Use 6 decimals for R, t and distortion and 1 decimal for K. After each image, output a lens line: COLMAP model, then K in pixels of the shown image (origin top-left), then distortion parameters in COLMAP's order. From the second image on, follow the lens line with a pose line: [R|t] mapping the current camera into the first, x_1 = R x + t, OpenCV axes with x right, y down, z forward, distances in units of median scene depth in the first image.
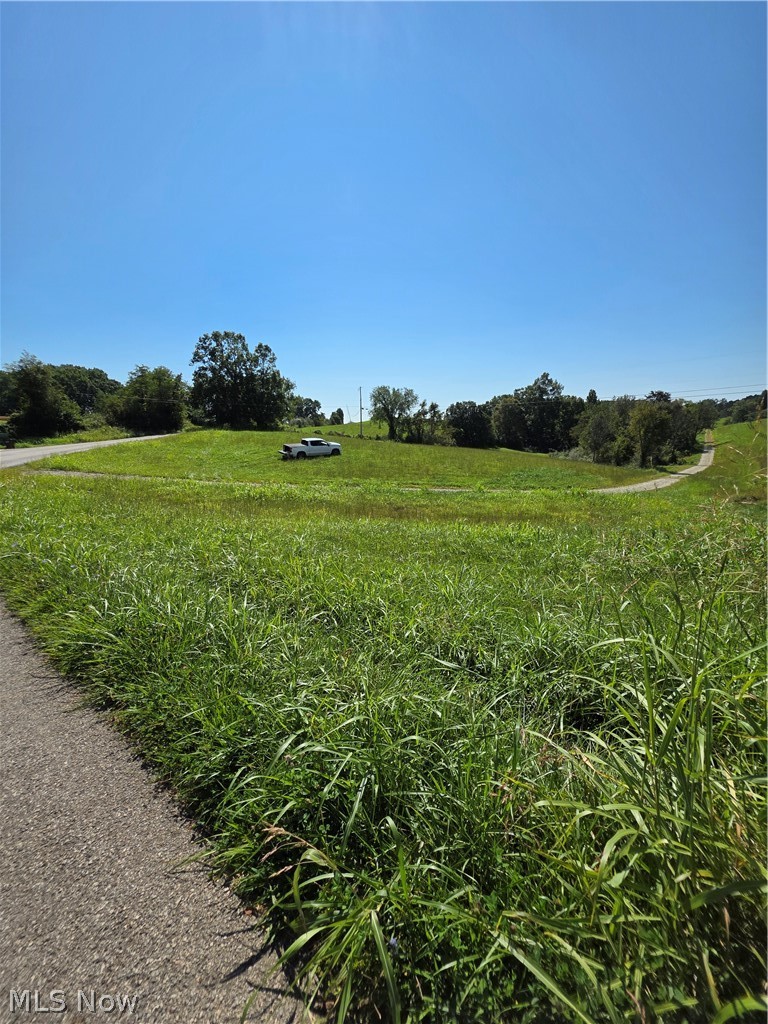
lens RADIAL K [[411.6, 0, 386.2], [0, 411.6, 514.9], [0, 0, 1]] dist [-0.001985, -0.000198]
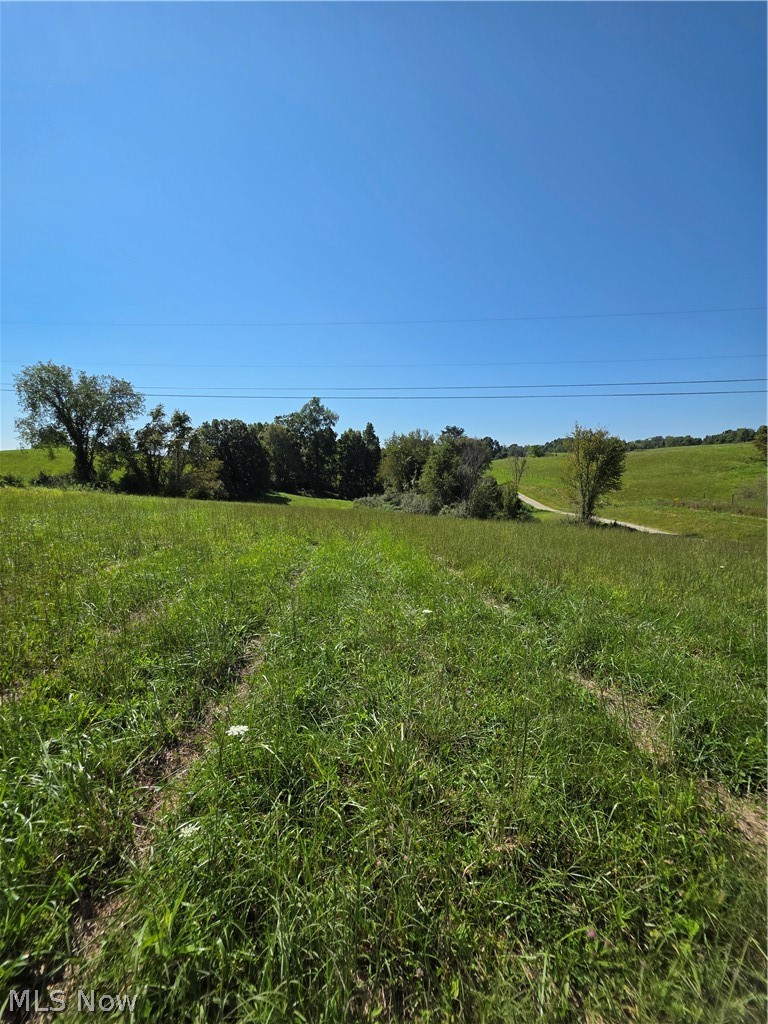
lens RADIAL K [[411.6, 0, 382.6], [0, 411.6, 508.9], [0, 0, 1]] dist [-0.001985, -0.000198]
pose [[0.801547, -0.043008, 0.596383, 0.006347], [0.105831, 0.991867, -0.070710, -0.080033], [-0.588492, 0.119793, 0.799579, 0.406724]]
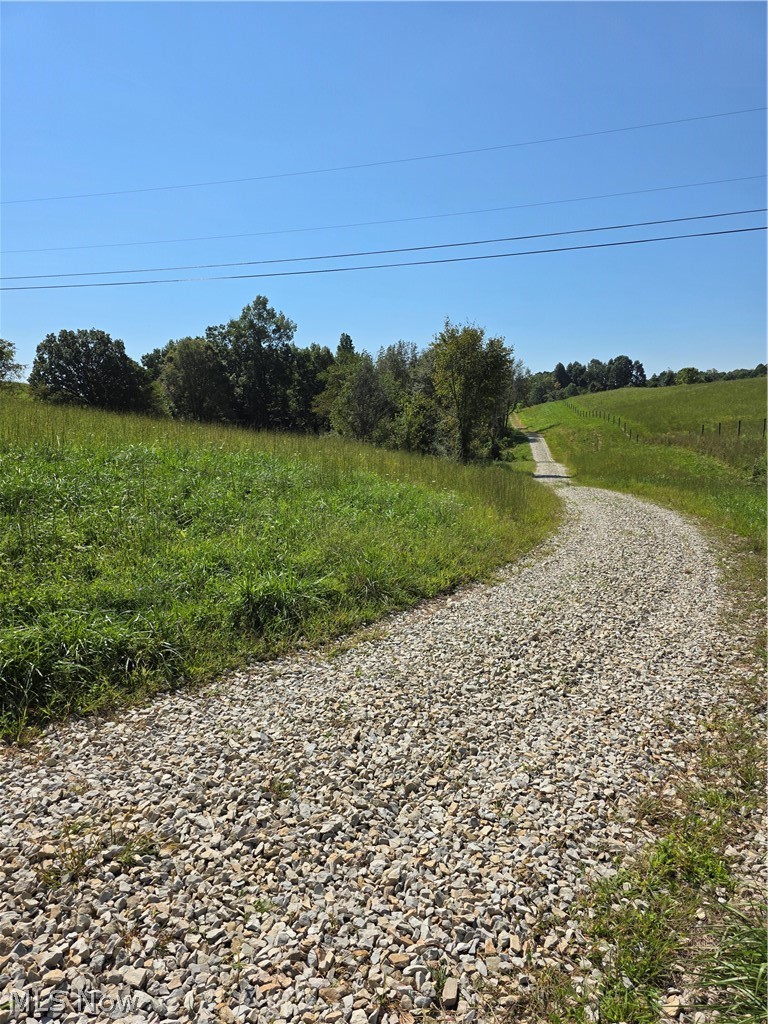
lens RADIAL K [[702.4, 0, 385.3], [0, 702.4, 511.3], [0, 0, 1]] dist [0.006214, 0.000459]
pose [[0.873903, -0.053011, 0.483202, 0.104216], [0.088802, 0.994718, -0.051476, -0.020174], [-0.477921, 0.087895, 0.873994, 0.222102]]
